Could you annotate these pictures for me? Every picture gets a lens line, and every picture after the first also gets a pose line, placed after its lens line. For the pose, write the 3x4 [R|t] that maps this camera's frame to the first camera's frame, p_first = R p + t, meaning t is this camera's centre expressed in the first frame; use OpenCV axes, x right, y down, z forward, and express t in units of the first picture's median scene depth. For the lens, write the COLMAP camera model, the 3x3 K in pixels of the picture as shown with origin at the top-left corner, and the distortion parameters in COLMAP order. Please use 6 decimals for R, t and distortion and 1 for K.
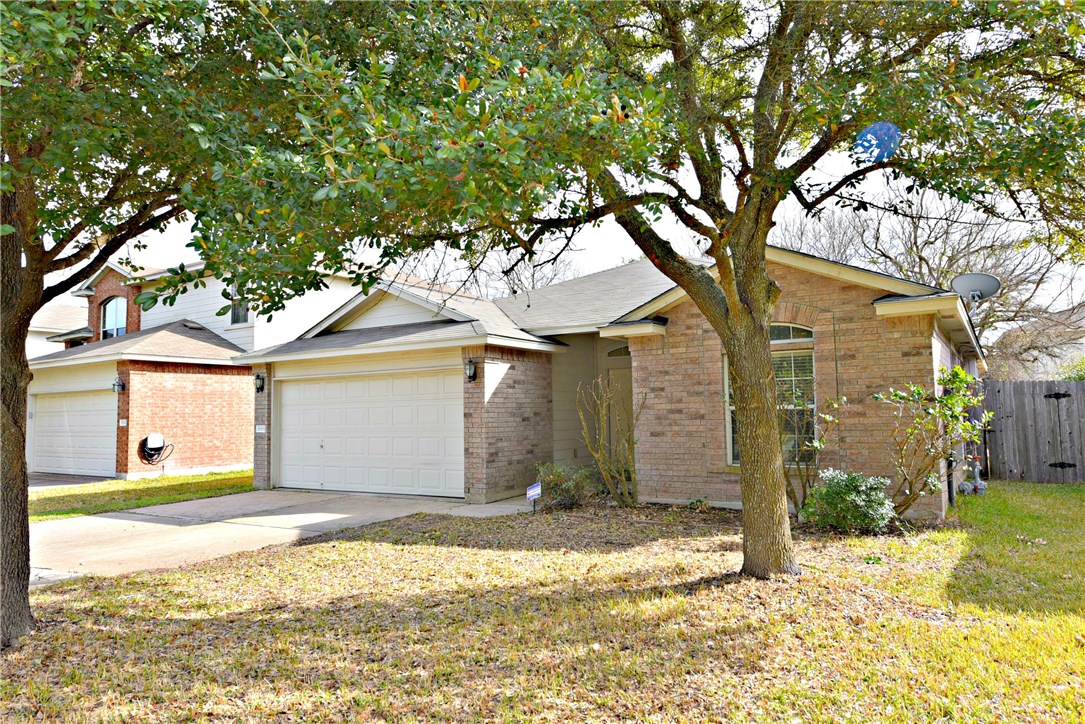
lens RADIAL K [[720.2, 0, 542.9], [0, 720.2, 362.0], [0, 0, 1]] dist [0.011667, 0.001545]
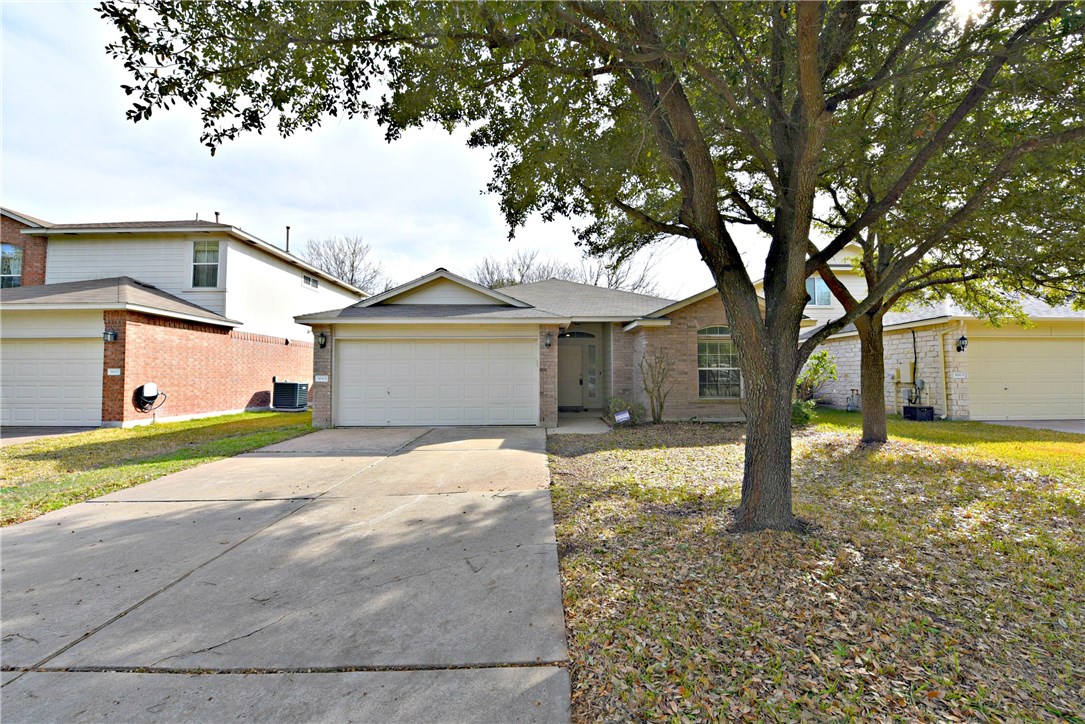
lens RADIAL K [[442.1, 0, 541.0], [0, 442.1, 361.5], [0, 0, 1]] dist [-0.004986, -0.000134]
pose [[0.830872, 0.035907, 0.555304, -0.429602], [-0.052196, 0.998545, 0.013531, 0.030290], [-0.554010, -0.040227, 0.831538, 0.160428]]
